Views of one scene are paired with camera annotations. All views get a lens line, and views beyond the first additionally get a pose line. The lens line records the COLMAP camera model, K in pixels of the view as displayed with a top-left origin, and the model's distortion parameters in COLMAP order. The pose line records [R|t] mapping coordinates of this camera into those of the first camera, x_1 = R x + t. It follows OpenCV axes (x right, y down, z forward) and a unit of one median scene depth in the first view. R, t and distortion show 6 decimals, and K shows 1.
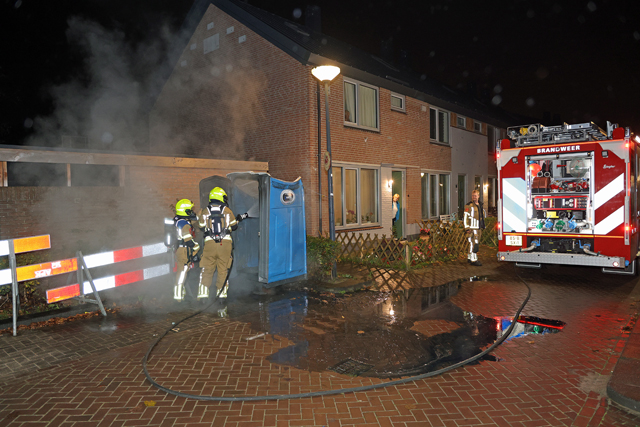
lens RADIAL K [[449.8, 0, 322.4], [0, 449.8, 215.6], [0, 0, 1]] dist [-0.095725, 0.079446]
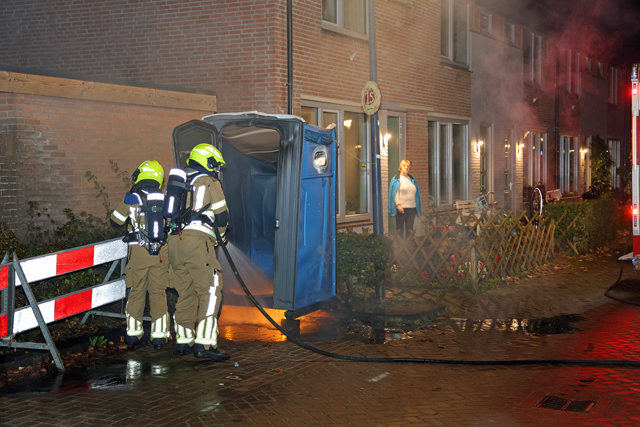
lens RADIAL K [[1006.6, 0, 326.1], [0, 1006.6, 213.3], [0, 0, 1]] dist [0.215011, 0.098167]
pose [[0.967509, -0.005695, 0.252774, -0.354933], [0.006084, 0.999981, -0.000759, 0.025342], [-0.252765, 0.002272, 0.967525, -0.221402]]
